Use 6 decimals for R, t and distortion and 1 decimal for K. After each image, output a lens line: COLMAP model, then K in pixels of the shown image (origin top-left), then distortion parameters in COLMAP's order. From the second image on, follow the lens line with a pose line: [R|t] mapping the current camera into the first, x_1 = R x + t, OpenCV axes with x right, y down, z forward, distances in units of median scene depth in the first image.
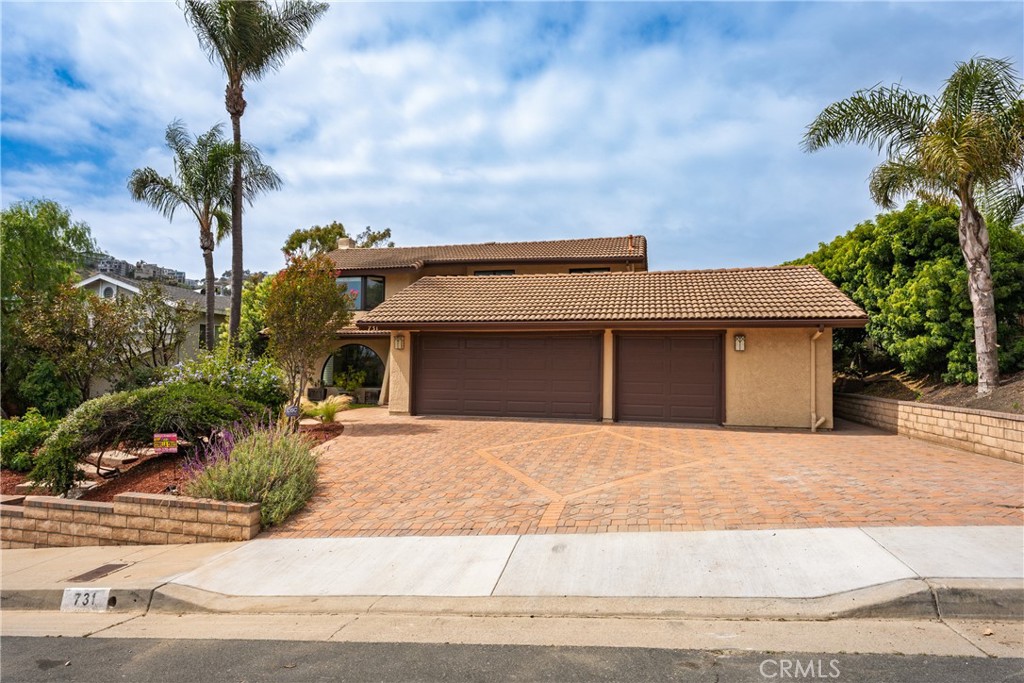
lens RADIAL K [[563.8, 0, 512.0], [0, 563.8, 341.5], [0, 0, 1]] dist [0.000624, -0.000271]
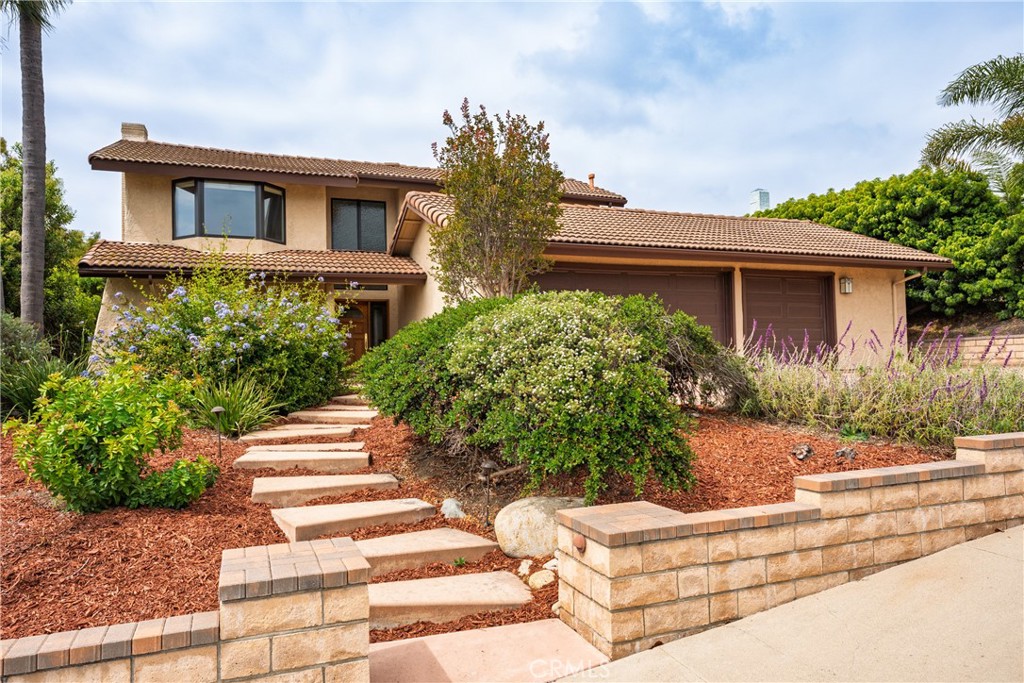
lens RADIAL K [[669.4, 0, 512.0], [0, 669.4, 341.5], [0, 0, 1]] dist [-0.001776, -0.000574]
pose [[0.820097, -0.008960, 0.572155, -0.739286], [0.006946, 0.999960, 0.005704, 0.089568], [-0.572183, -0.000703, 0.820126, 0.381472]]
